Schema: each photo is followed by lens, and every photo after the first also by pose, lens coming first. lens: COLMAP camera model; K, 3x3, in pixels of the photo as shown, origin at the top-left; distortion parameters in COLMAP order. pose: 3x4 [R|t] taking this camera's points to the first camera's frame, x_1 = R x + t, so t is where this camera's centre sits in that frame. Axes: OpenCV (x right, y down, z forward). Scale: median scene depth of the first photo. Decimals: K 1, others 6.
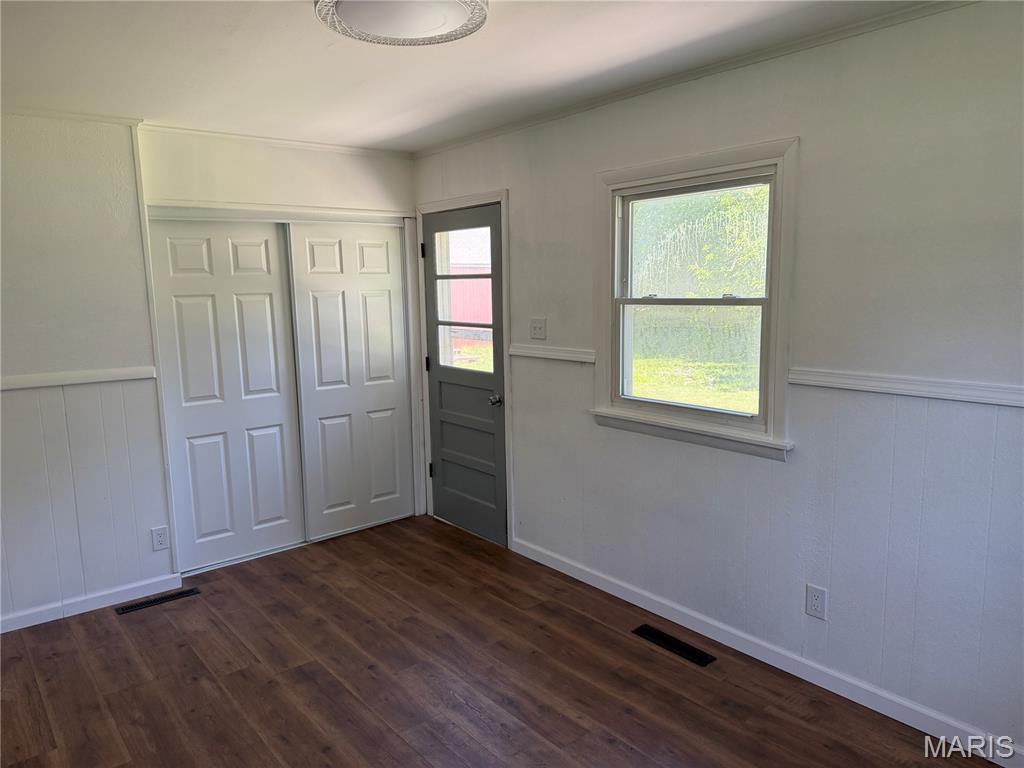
lens RADIAL K [[737.2, 0, 512.9], [0, 737.2, 385.6], [0, 0, 1]] dist [0.047233, -0.055361]
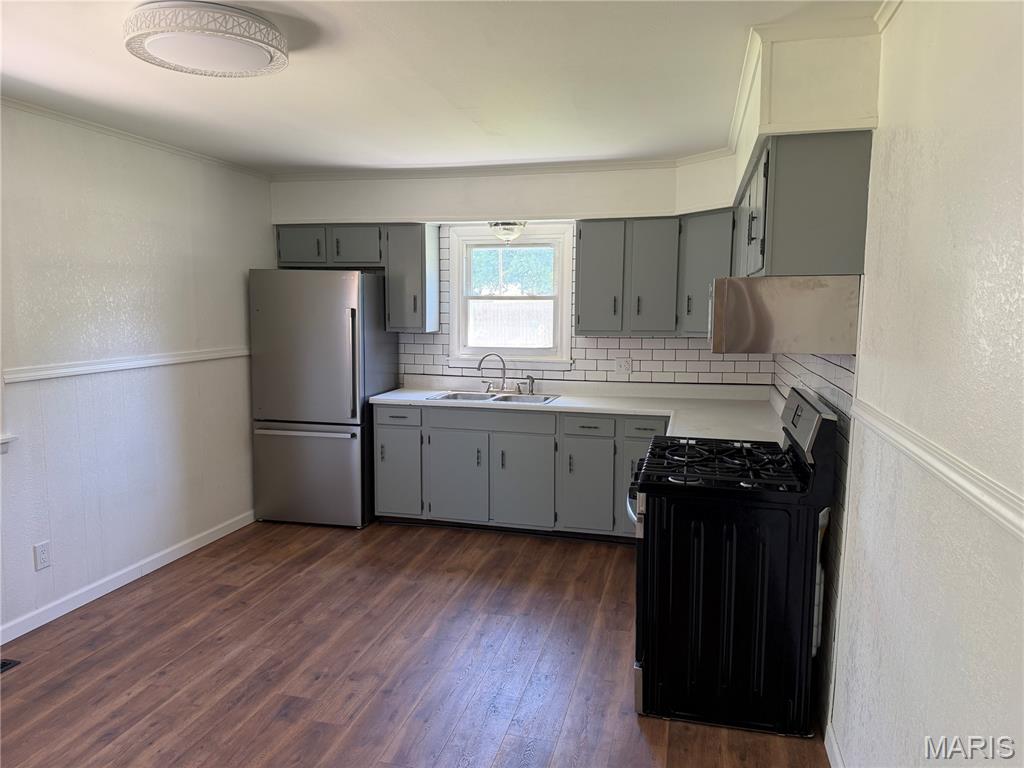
lens RADIAL K [[737.2, 0, 505.5], [0, 737.2, 381.2], [0, 0, 1]] dist [0.047233, -0.055361]
pose [[-0.602532, -0.060239, 0.795818, -1.077069], [0.126570, 0.977316, 0.169806, -0.110277], [-0.787994, 0.203040, -0.581240, 1.113818]]
